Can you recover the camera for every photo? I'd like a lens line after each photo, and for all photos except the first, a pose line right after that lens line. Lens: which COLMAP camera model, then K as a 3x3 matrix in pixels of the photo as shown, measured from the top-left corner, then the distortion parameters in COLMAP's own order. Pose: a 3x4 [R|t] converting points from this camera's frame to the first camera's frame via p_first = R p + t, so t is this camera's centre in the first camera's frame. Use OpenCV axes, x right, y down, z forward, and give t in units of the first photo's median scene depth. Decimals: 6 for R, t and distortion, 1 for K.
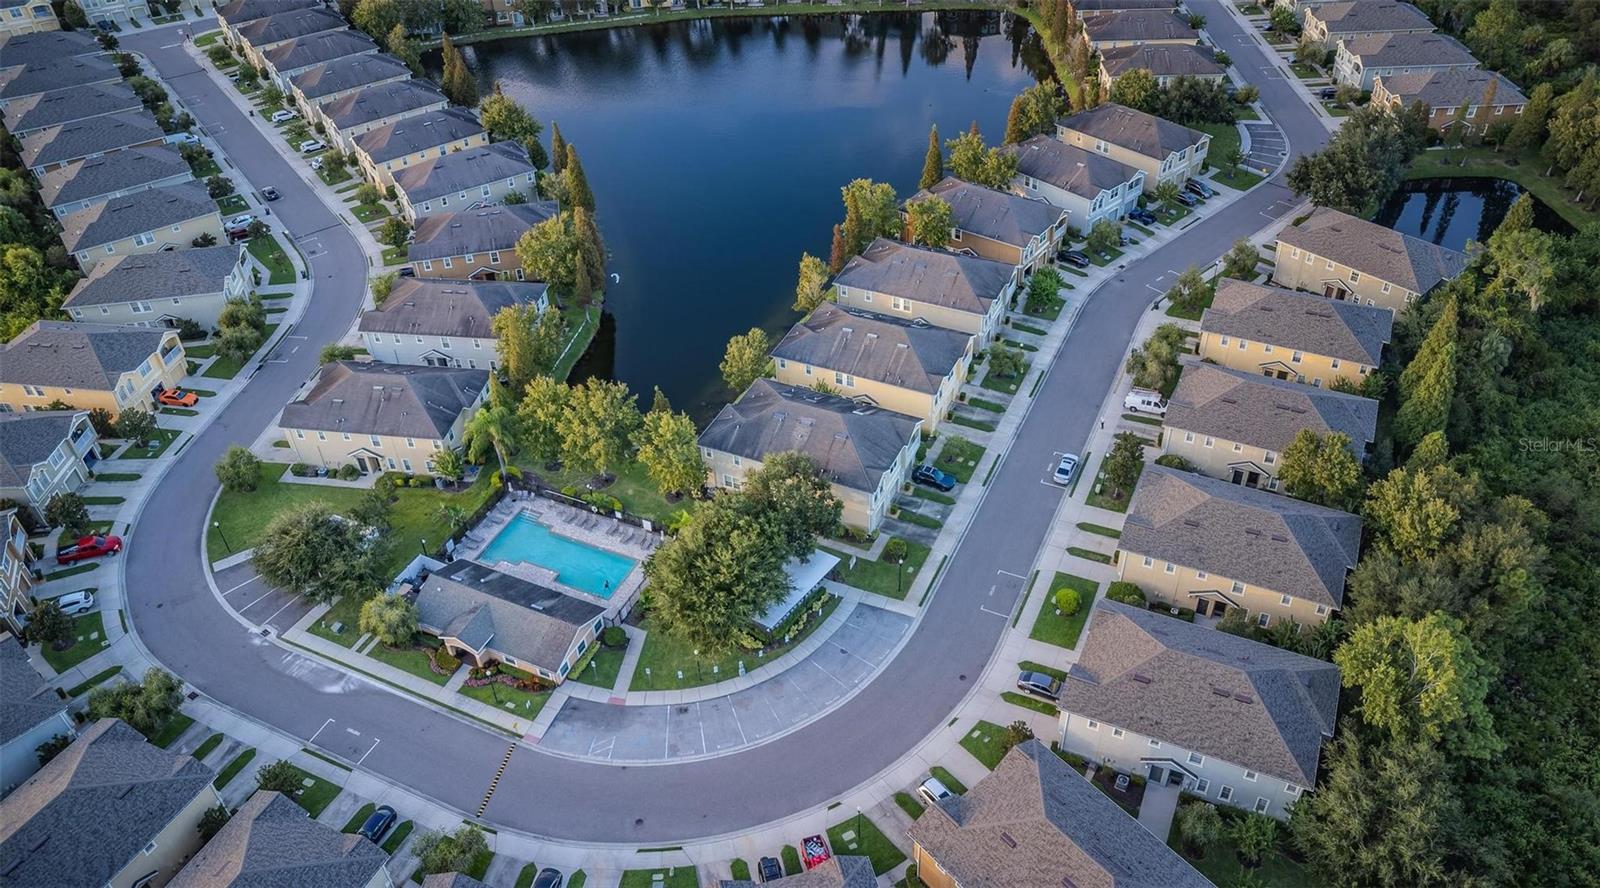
lens RADIAL K [[1144.7, 0, 824.9], [0, 1144.7, 447.0], [0, 0, 1]] dist [-0.172796, 0.263698]
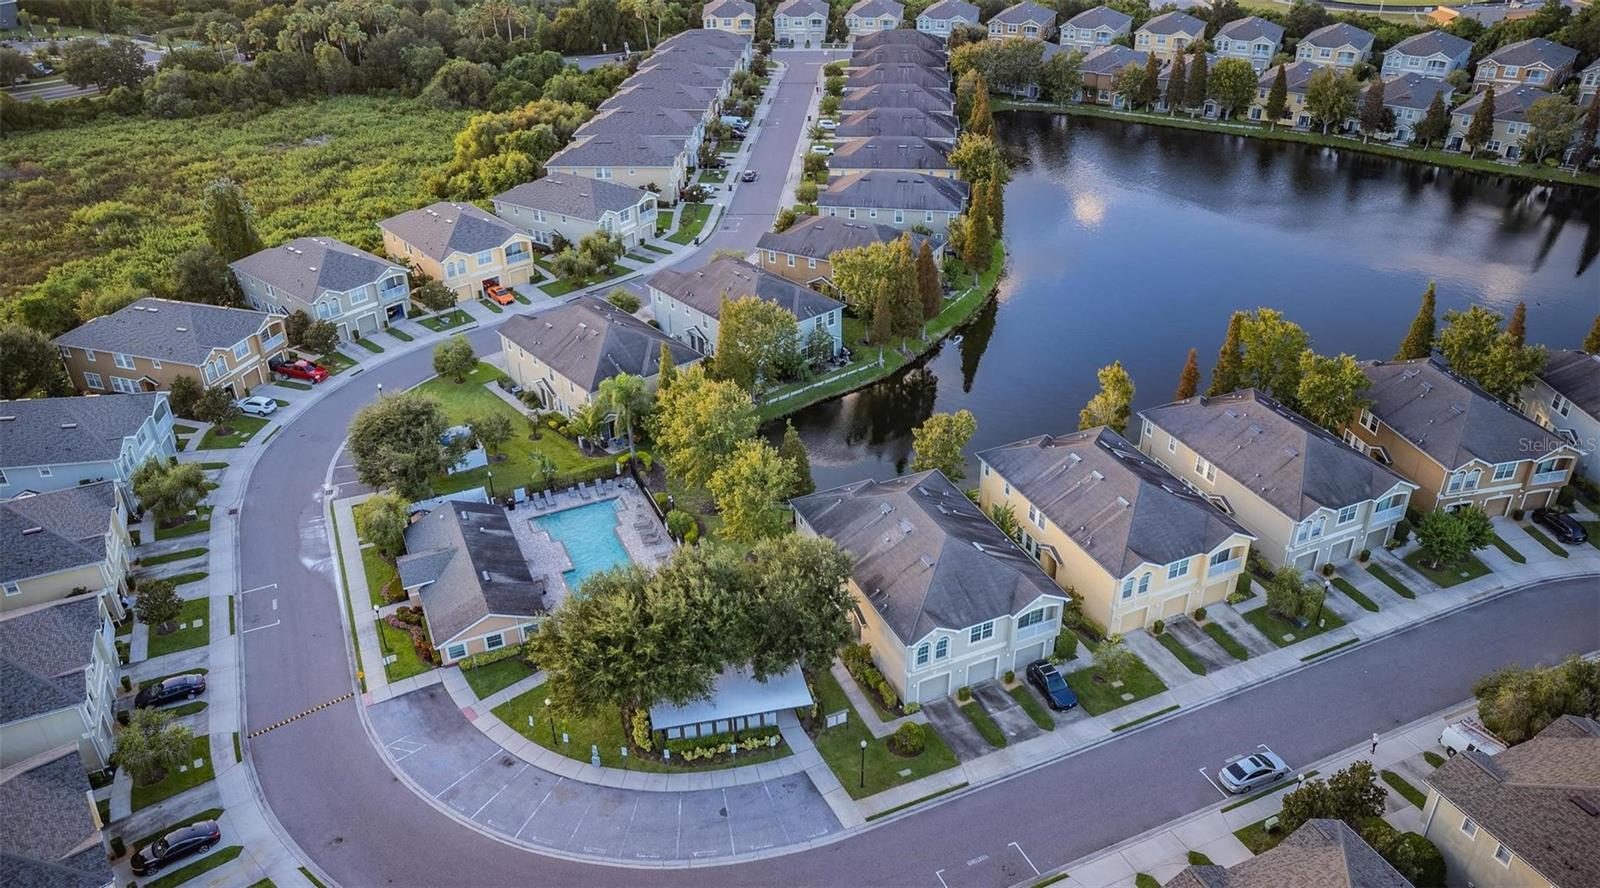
lens RADIAL K [[1171.6, 0, 800.0], [0, 1171.6, 444.0], [0, 0, 1]] dist [-0.120383, 0.165325]
pose [[0.751071, 0.347323, -0.561479, 0.308725], [-0.418502, 0.908214, 0.001994, -0.040259], [0.510636, 0.233482, 0.827489, 0.308650]]
